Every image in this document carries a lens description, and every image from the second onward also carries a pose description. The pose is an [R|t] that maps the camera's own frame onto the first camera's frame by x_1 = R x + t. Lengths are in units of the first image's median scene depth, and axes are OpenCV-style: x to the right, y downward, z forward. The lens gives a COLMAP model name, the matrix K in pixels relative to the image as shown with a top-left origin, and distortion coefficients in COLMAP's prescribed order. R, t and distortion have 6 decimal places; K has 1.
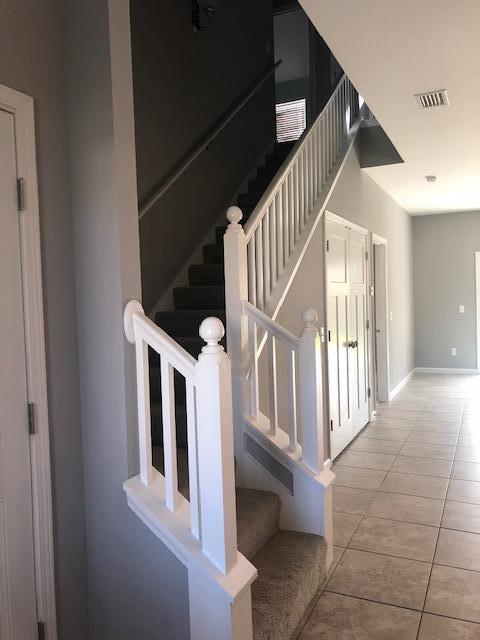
lens RADIAL K [[527.2, 0, 240.4], [0, 527.2, 322.3], [0, 0, 1]] dist [0.016505, -0.016193]
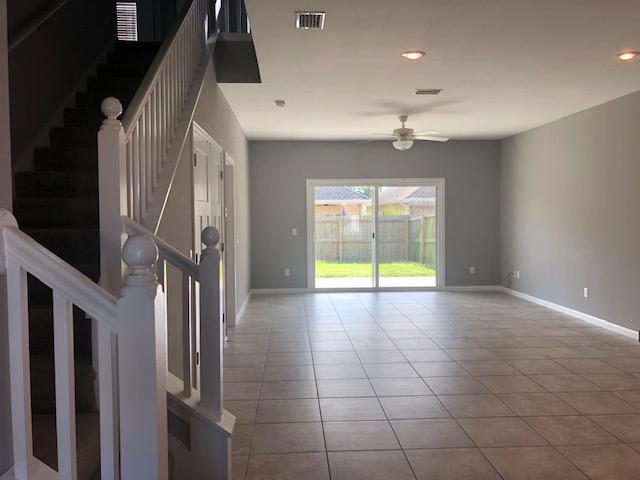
lens RADIAL K [[527.2, 0, 319.3], [0, 527.2, 235.6], [0, 0, 1]] dist [0.016505, -0.016193]
pose [[0.881425, 0.005189, 0.472296, -0.070269], [0.003795, 0.999830, -0.018068, 0.002910], [-0.472309, 0.017719, 0.881255, 0.095194]]
